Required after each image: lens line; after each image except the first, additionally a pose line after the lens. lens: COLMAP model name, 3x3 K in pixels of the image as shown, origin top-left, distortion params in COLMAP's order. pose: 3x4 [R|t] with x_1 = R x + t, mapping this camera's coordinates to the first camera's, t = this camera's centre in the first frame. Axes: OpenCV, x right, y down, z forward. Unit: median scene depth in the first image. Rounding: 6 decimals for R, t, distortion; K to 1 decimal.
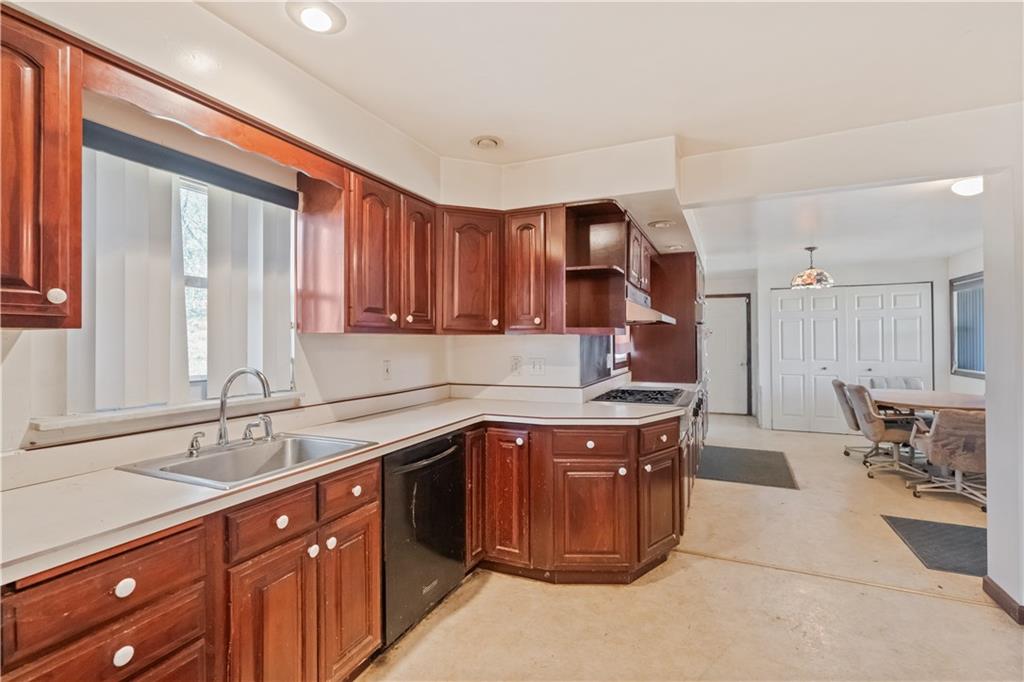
lens RADIAL K [[467.8, 0, 512.0], [0, 467.8, 341.0], [0, 0, 1]] dist [0.001592, 0.000133]
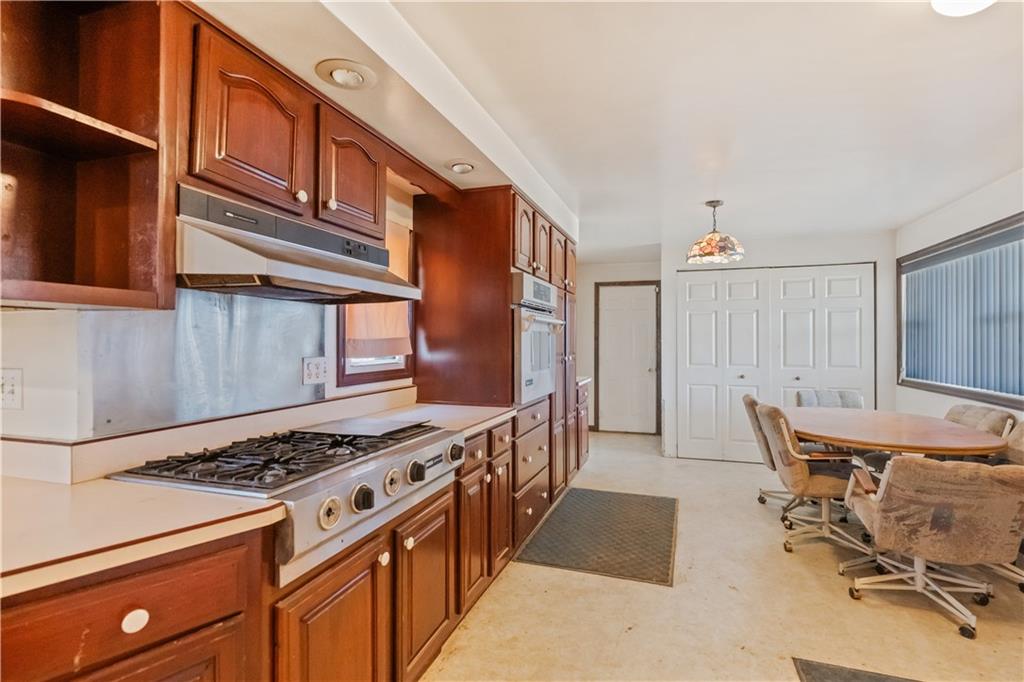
lens RADIAL K [[481.6, 0, 512.4], [0, 481.6, 345.0], [0, 0, 1]] dist [-0.000389, -0.000291]
pose [[0.995487, 0.004817, 0.094777, 0.297610], [-0.005222, 0.999978, 0.004017, 0.008321], [-0.094756, -0.004493, 0.995490, 0.347692]]
